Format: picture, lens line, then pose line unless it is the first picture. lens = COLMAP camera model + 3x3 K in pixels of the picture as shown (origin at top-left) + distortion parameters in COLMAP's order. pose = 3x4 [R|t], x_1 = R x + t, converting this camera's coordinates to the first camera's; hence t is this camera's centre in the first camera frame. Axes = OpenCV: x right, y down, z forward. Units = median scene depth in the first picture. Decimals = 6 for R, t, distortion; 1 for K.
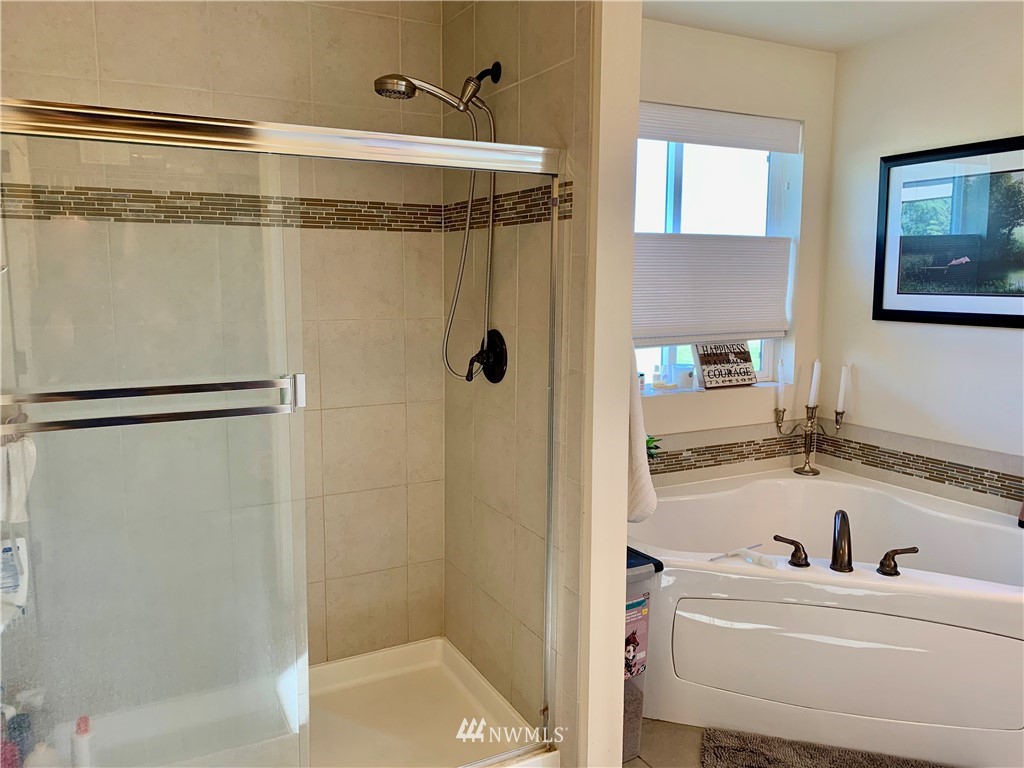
lens RADIAL K [[776.5, 0, 516.1], [0, 776.5, 377.8], [0, 0, 1]] dist [0.009273, -0.010124]
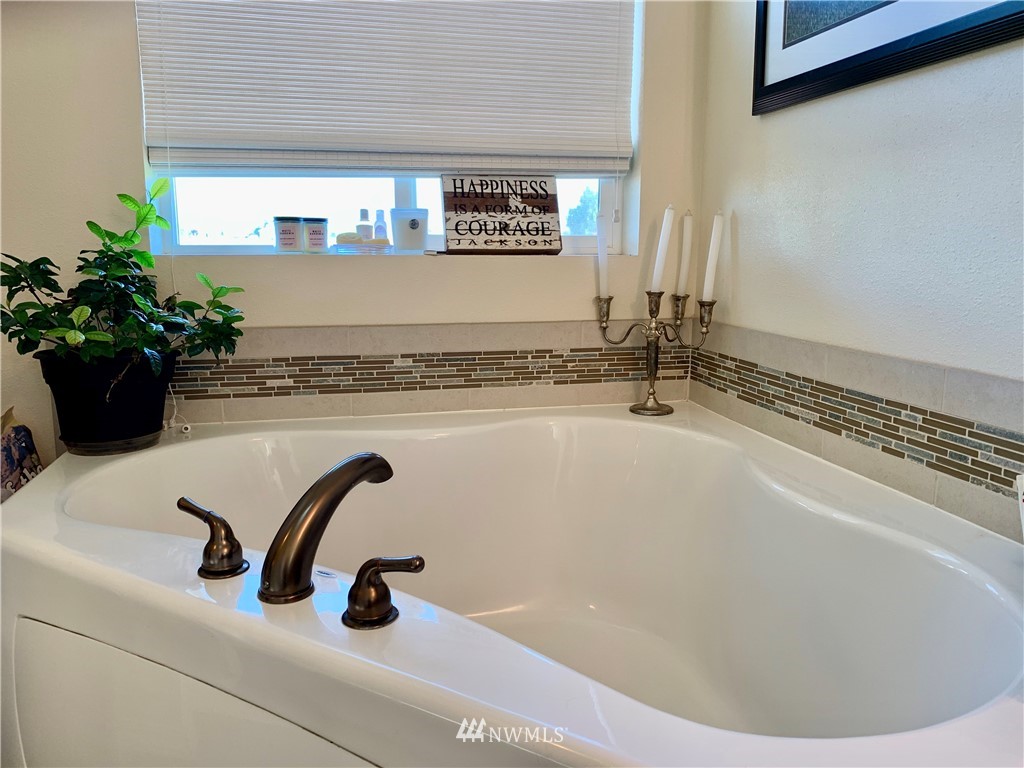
lens RADIAL K [[776.5, 0, 506.8], [0, 776.5, 388.2], [0, 0, 1]] dist [0.009273, -0.010124]
pose [[0.966438, 0.046327, -0.252688, 0.425682], [-0.032378, 0.997728, 0.059085, 0.077181], [0.254851, -0.048921, 0.965742, 0.441062]]
